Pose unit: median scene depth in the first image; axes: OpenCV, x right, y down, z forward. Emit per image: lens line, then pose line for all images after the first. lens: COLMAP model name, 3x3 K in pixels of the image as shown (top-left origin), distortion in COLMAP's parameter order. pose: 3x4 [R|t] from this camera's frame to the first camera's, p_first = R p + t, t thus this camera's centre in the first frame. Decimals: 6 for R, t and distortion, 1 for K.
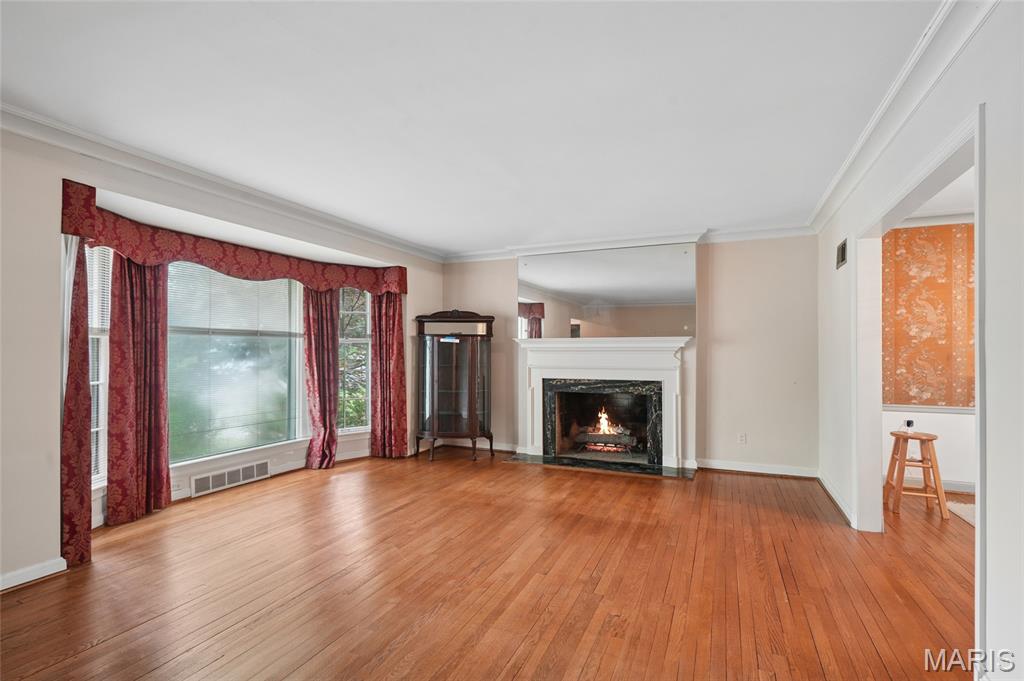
lens RADIAL K [[500.5, 0, 512.0], [0, 500.5, 340.5], [0, 0, 1]] dist [0.000020, 0.000403]
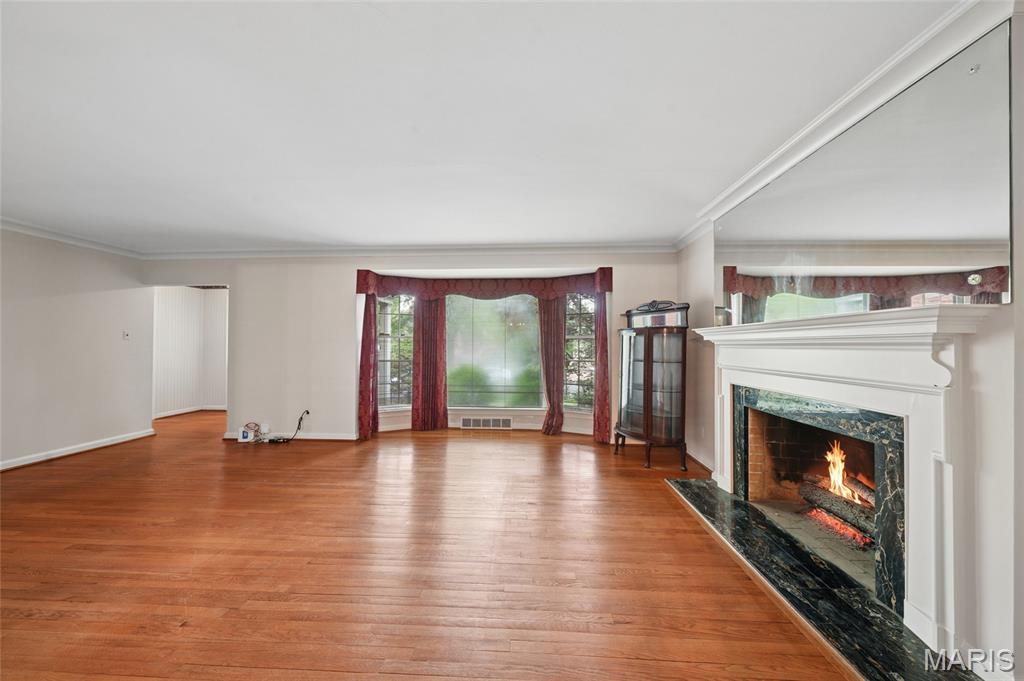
lens RADIAL K [[349.7, 0, 512.0], [0, 349.7, 340.5], [0, 0, 1]] dist [-0.000825, -0.000047]
pose [[0.345802, -0.012352, -0.938226, 0.450563], [0.018673, 0.999806, -0.006280, 0.013160], [0.938122, -0.015348, 0.345966, 0.585553]]
